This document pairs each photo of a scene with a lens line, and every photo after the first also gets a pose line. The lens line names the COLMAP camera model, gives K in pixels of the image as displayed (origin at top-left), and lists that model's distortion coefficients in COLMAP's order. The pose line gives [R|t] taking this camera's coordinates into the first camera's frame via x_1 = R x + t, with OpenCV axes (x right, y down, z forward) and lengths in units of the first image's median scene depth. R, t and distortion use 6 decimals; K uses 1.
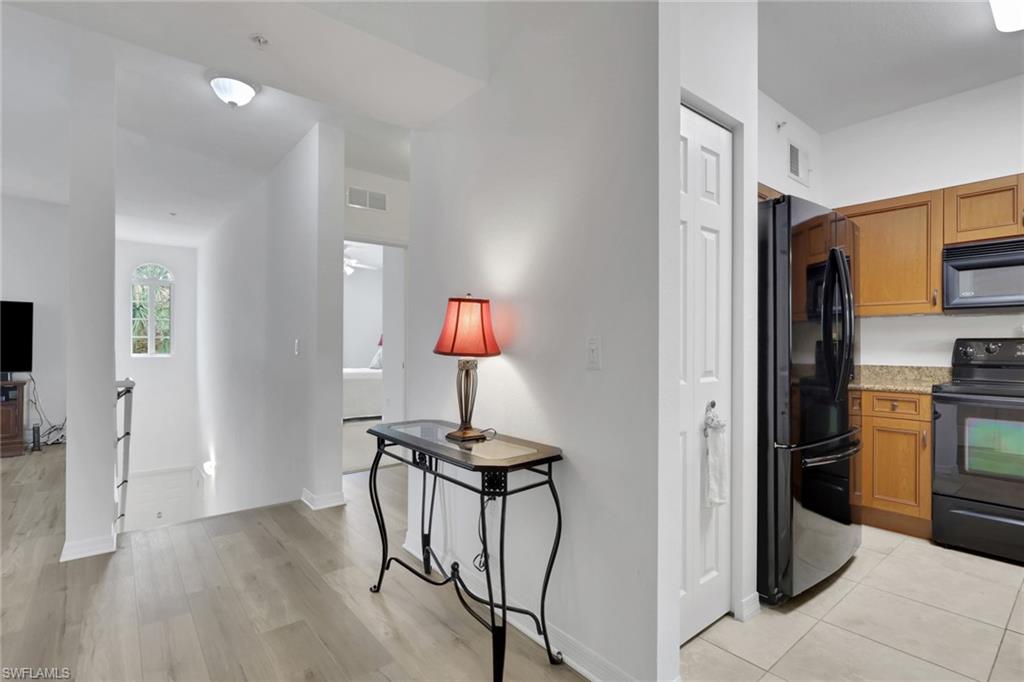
lens RADIAL K [[526.8, 0, 539.2], [0, 526.8, 335.8], [0, 0, 1]] dist [-0.002596, -0.000188]
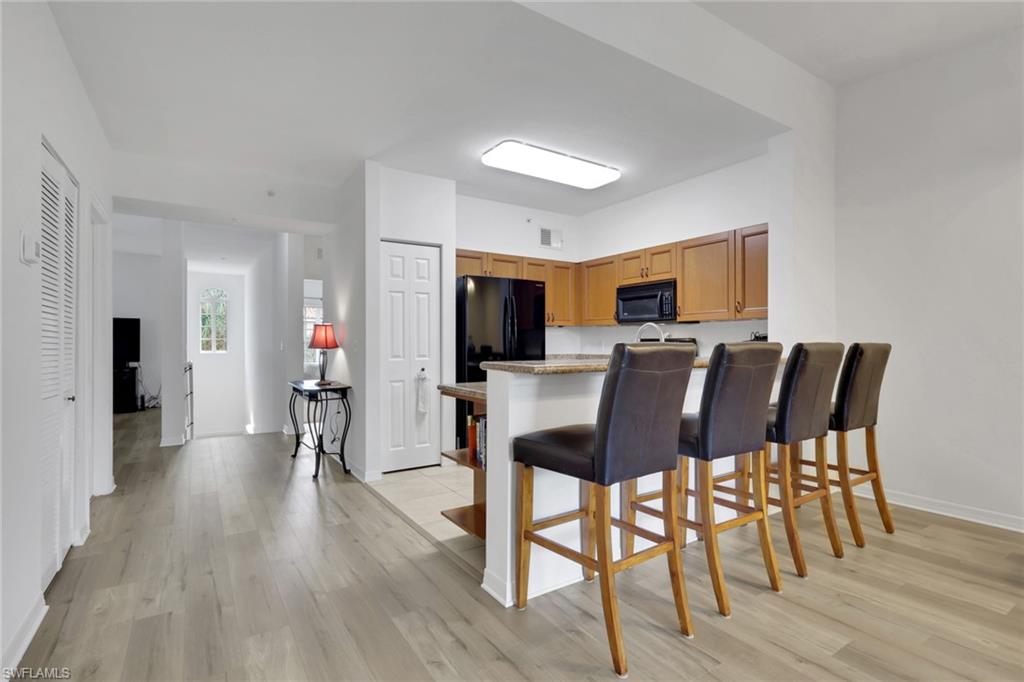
lens RADIAL K [[489.5, 0, 507.8], [0, 489.5, 331.9], [0, 0, 1]] dist [-0.001613, 0.000000]
pose [[0.994059, -0.005568, -0.108696, 0.745301], [0.004801, 0.999962, -0.007321, -0.012284], [0.108733, 0.006755, 0.994048, -0.865997]]
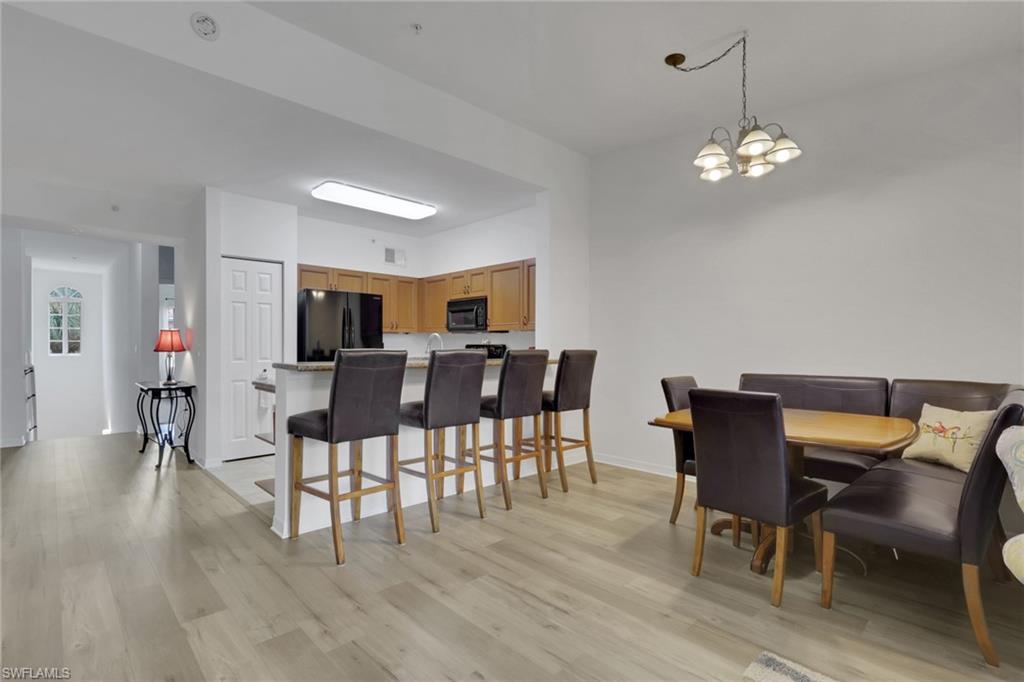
lens RADIAL K [[476.3, 0, 491.1], [0, 476.3, 343.0], [0, 0, 1]] dist [0.003776, 0.000651]
pose [[0.997511, 0.002801, 0.070462, 1.033901], [-0.003387, 0.999961, 0.008209, -0.023940], [-0.070436, -0.008427, 0.997481, -1.166548]]
